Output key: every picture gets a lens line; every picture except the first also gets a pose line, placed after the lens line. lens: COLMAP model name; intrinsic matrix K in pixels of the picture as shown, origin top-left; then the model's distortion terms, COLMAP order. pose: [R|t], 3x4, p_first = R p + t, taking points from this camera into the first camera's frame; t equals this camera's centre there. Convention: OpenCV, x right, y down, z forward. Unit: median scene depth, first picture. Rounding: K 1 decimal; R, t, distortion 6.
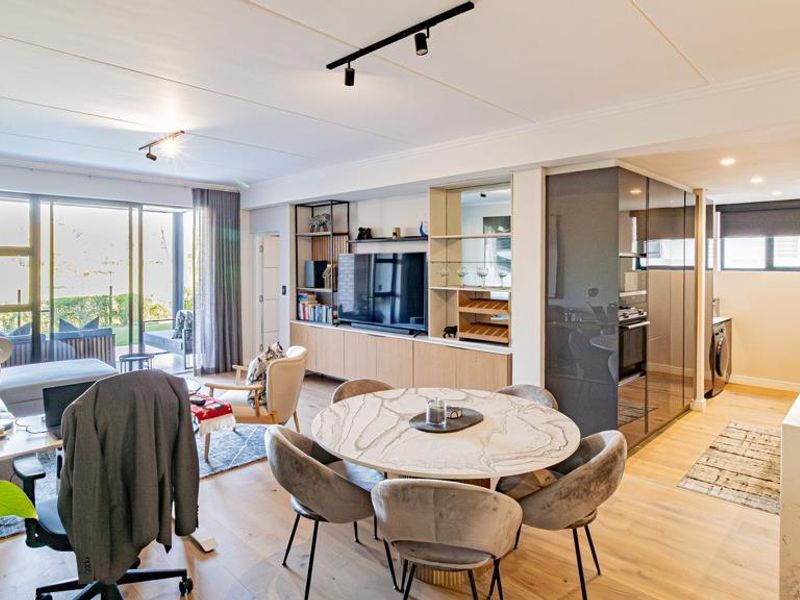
lens RADIAL K [[496.4, 0, 398.1], [0, 496.4, 290.2], [0, 0, 1]] dist [0.000447, 0.000497]
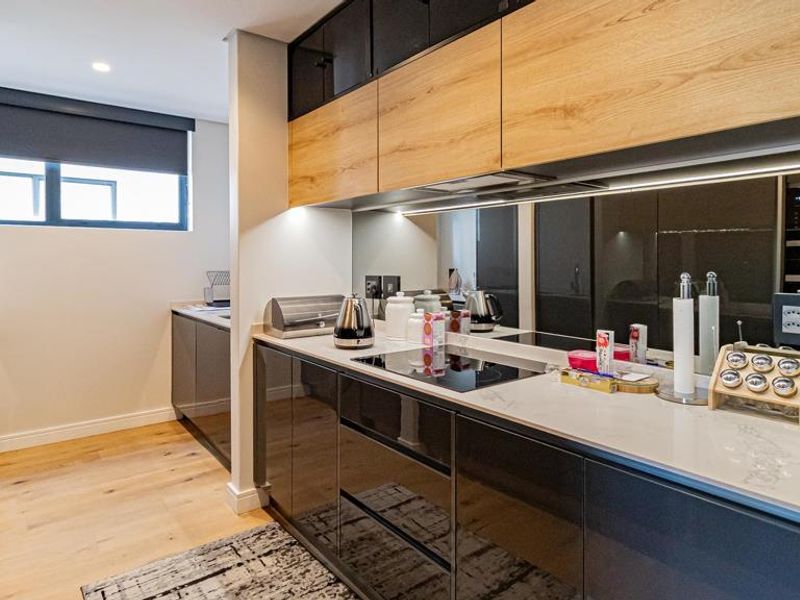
lens RADIAL K [[496.4, 0, 398.1], [0, 496.4, 290.2], [0, 0, 1]] dist [0.000447, 0.000497]
pose [[0.146832, -0.060576, 0.987305, 0.259118], [0.049043, 0.997341, 0.053898, 0.021310], [-0.987945, 0.040507, 0.149412, 0.552693]]
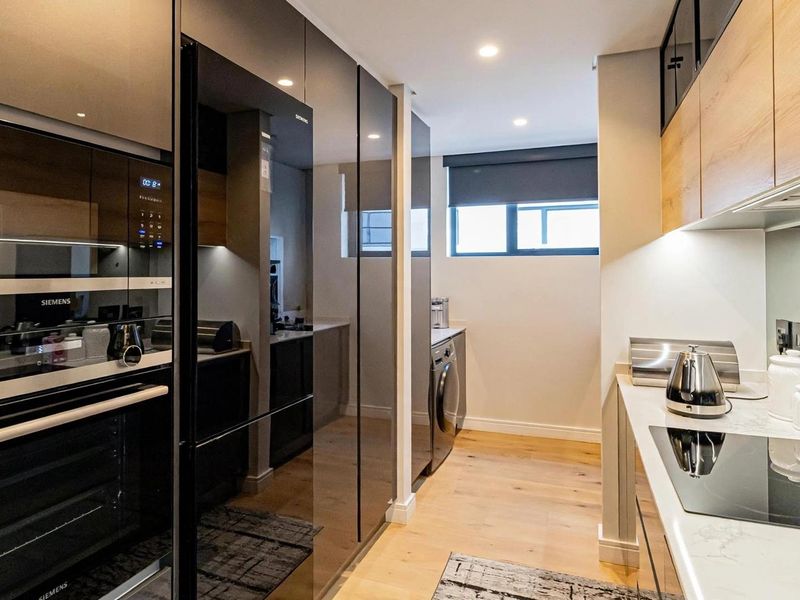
lens RADIAL K [[505.3, 0, 396.8], [0, 505.3, 295.6], [0, 0, 1]] dist [-0.001467, -0.000114]
pose [[0.914653, -0.018334, 0.403824, 0.336149], [0.019038, 0.999816, 0.002272, 0.010250], [-0.403791, 0.005610, 0.914834, 0.449067]]
